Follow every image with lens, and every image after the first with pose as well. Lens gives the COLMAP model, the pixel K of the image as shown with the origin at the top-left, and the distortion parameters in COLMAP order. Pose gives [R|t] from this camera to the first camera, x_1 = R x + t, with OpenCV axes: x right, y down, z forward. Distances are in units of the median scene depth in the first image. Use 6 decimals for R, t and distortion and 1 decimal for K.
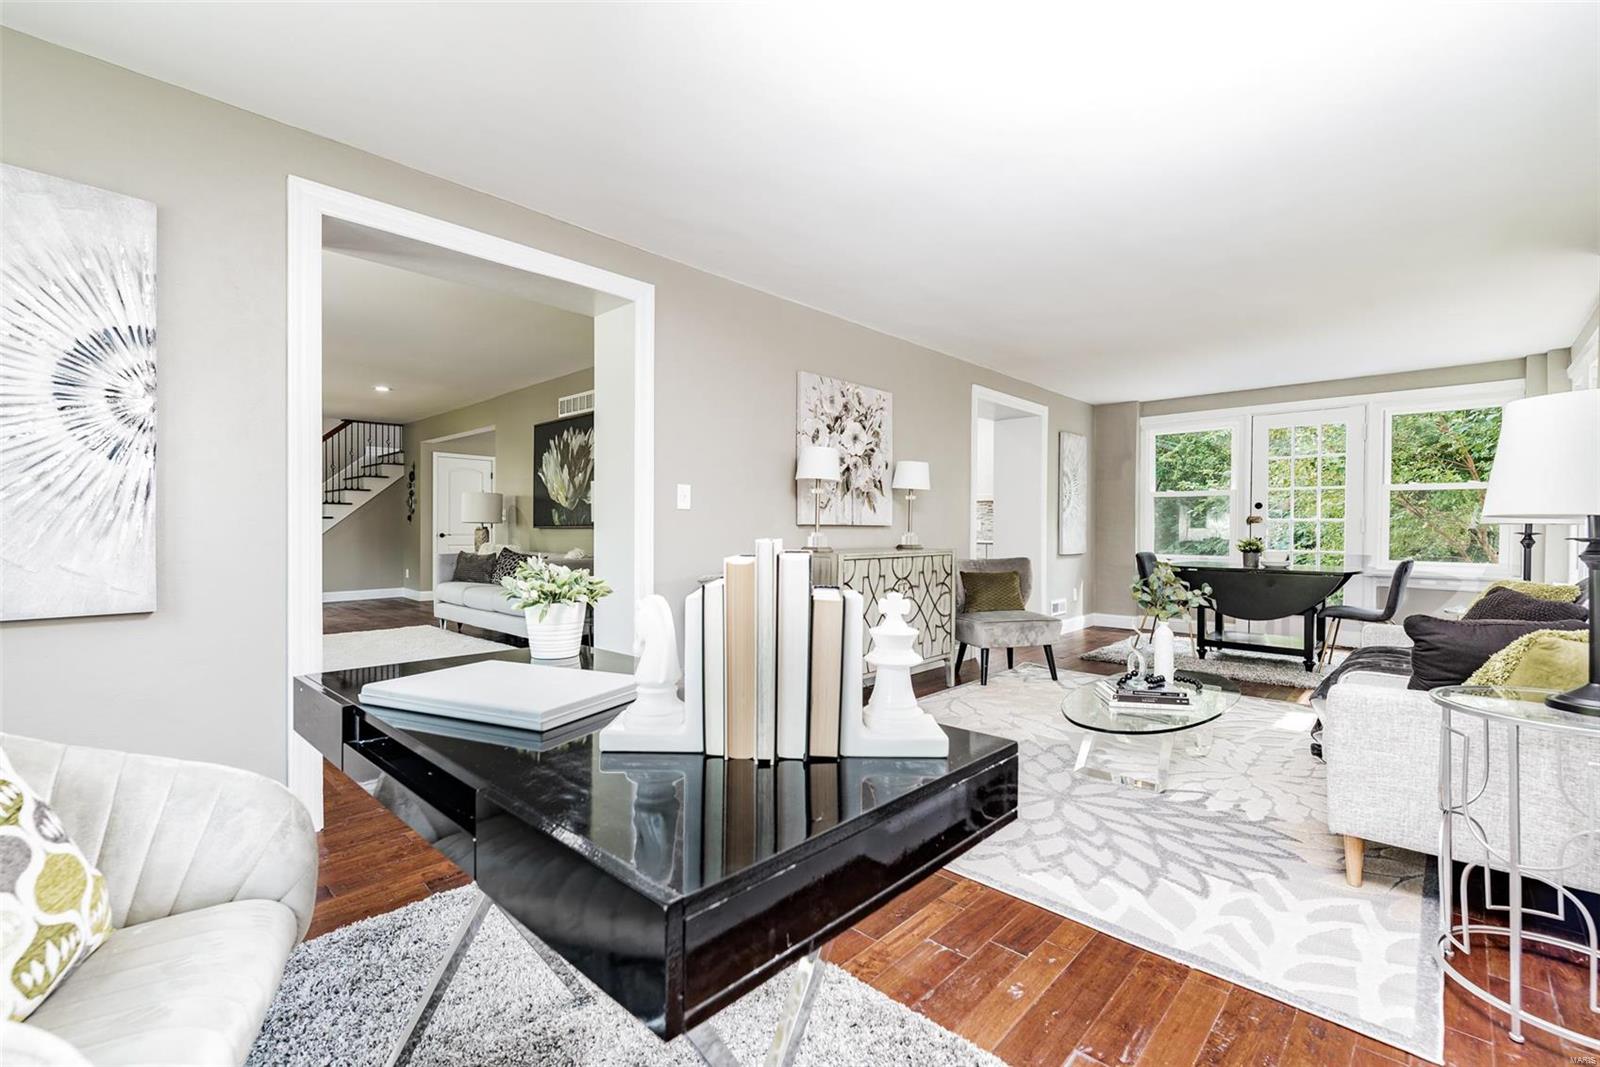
lens RADIAL K [[693.3, 0, 800.0], [0, 693.3, 533.5], [0, 0, 1]] dist [0.001933, 0.000038]
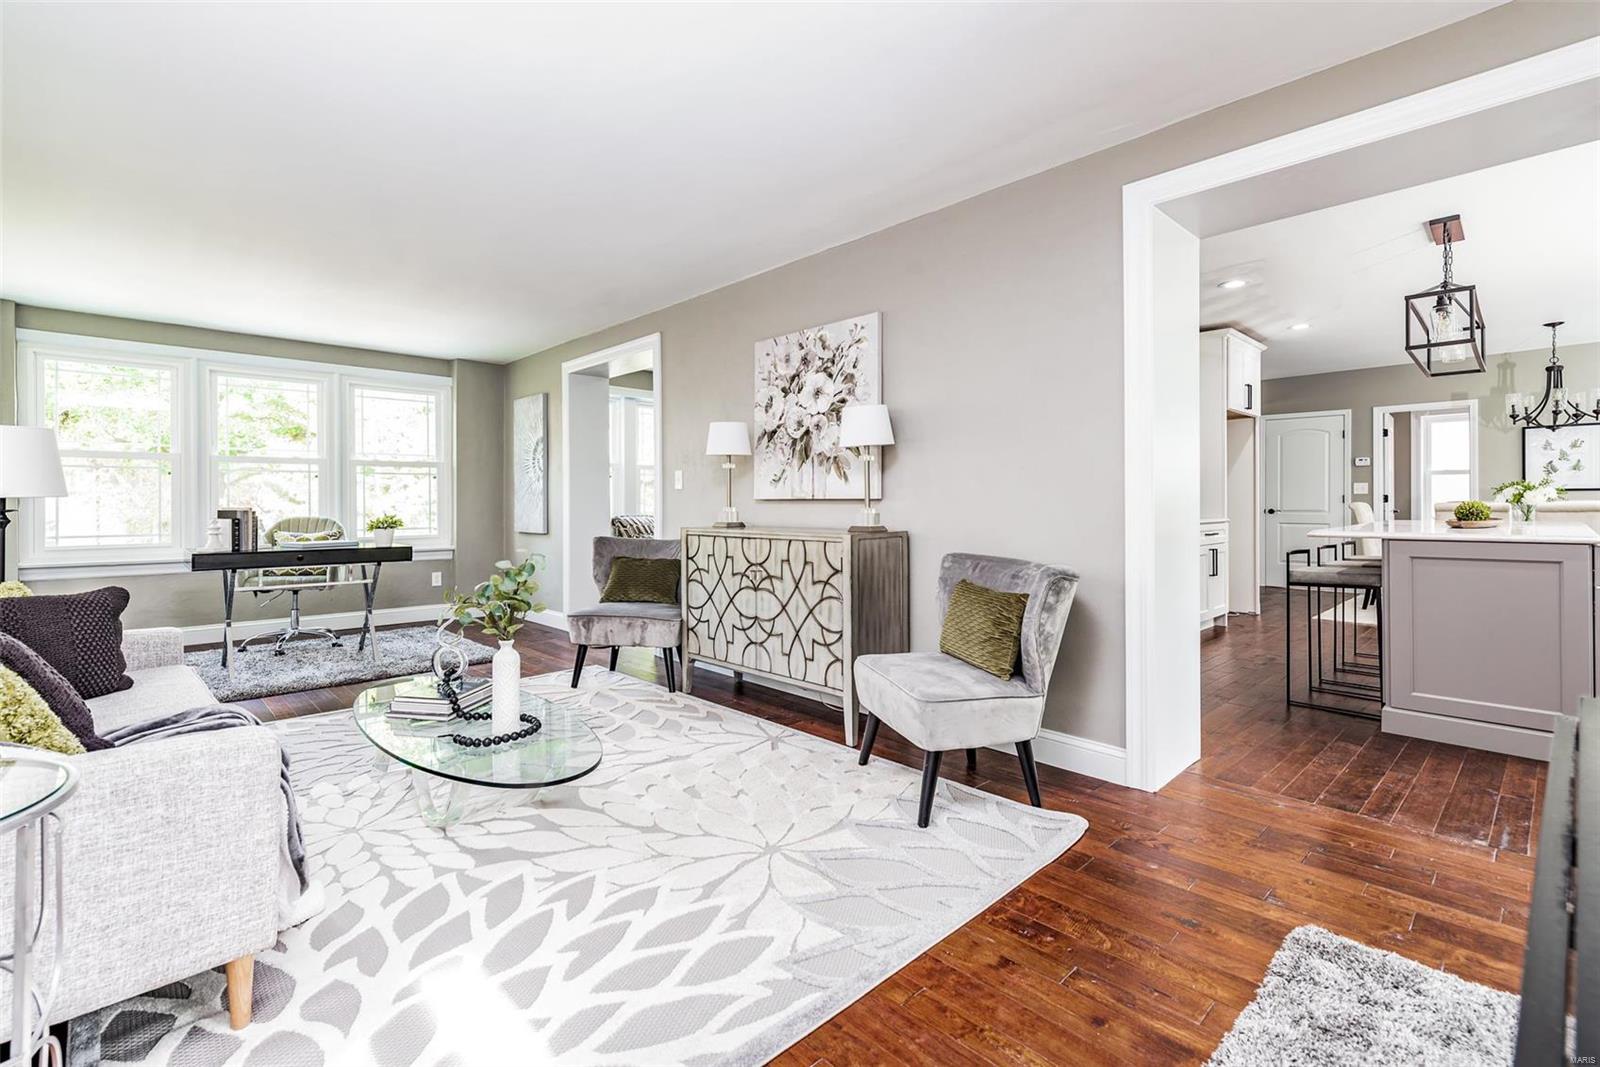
lens RADIAL K [[720.0, 0, 775.7], [0, 720.0, 503.4], [0, 0, 1]] dist [0.000122, 0.000160]
pose [[-0.062870, -0.003961, -0.998014, 0.940454], [-0.004250, 0.999984, -0.003701, -0.003708], [0.998013, 0.004009, -0.062886, 1.016455]]
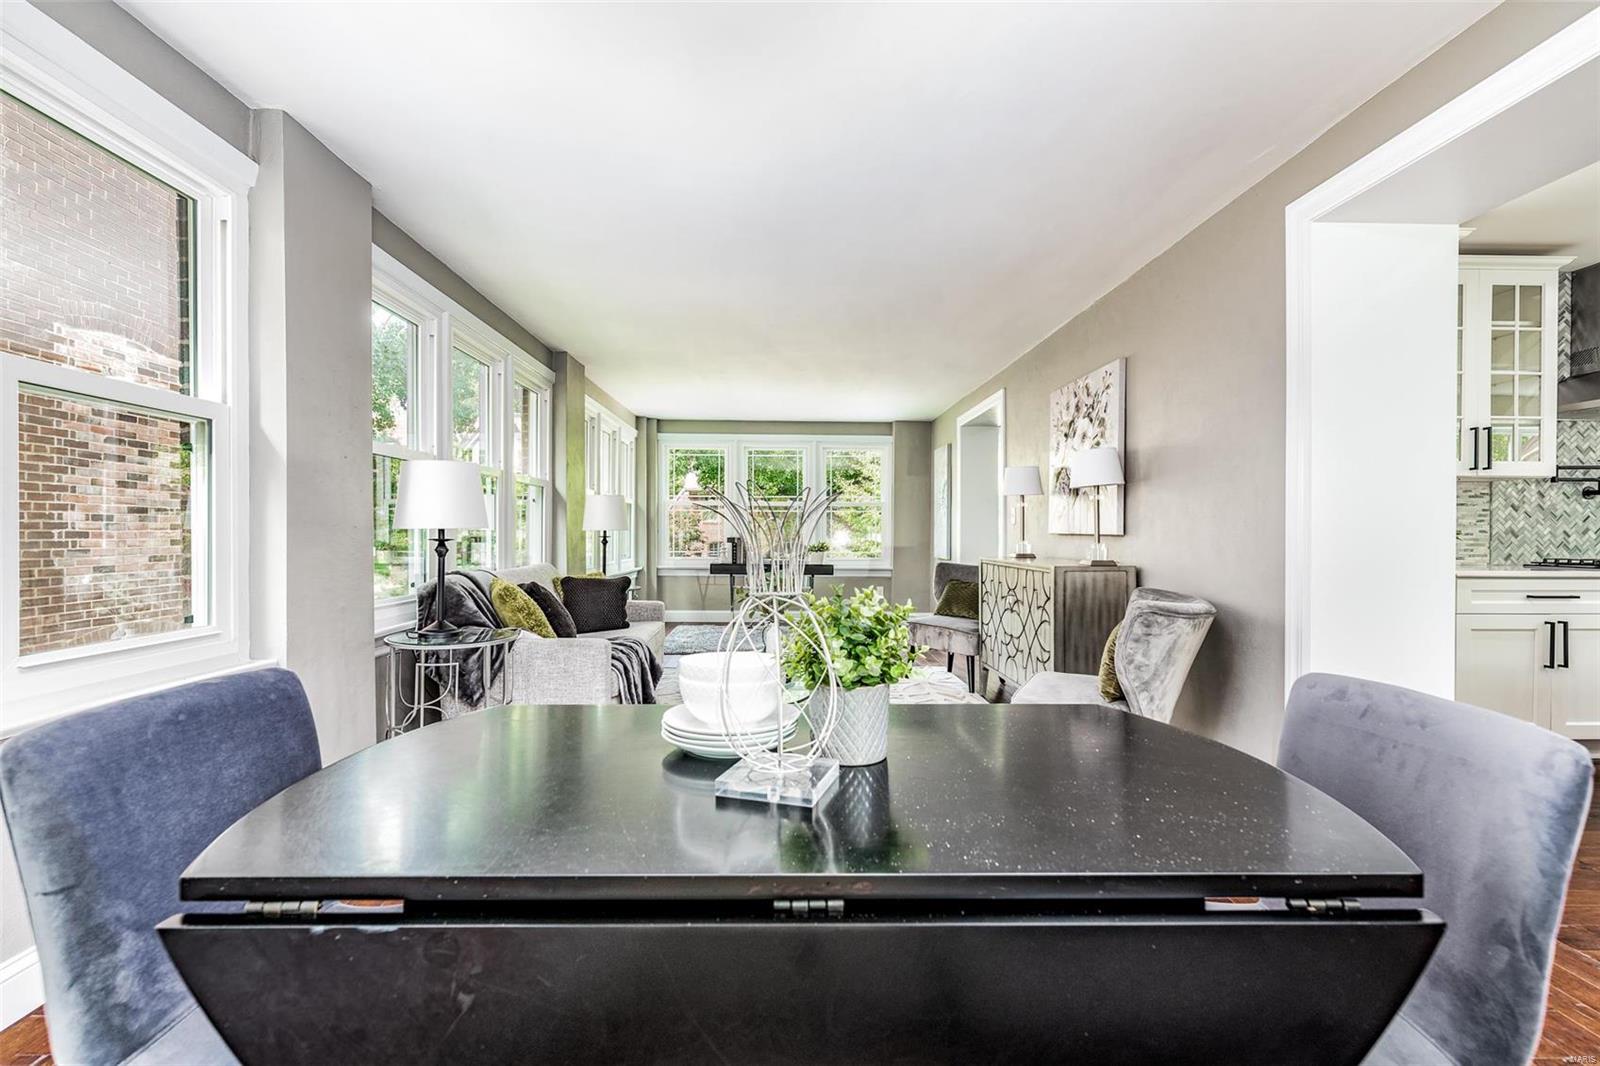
lens RADIAL K [[693.3, 0, 800.0], [0, 693.3, 533.0], [0, 0, 1]] dist [0.001933, 0.000038]
pose [[-0.704221, -0.006304, -0.709953, 0.978420], [-0.013221, 0.999904, 0.004236, -0.013037], [0.709858, 0.012370, -0.704236, 1.385498]]
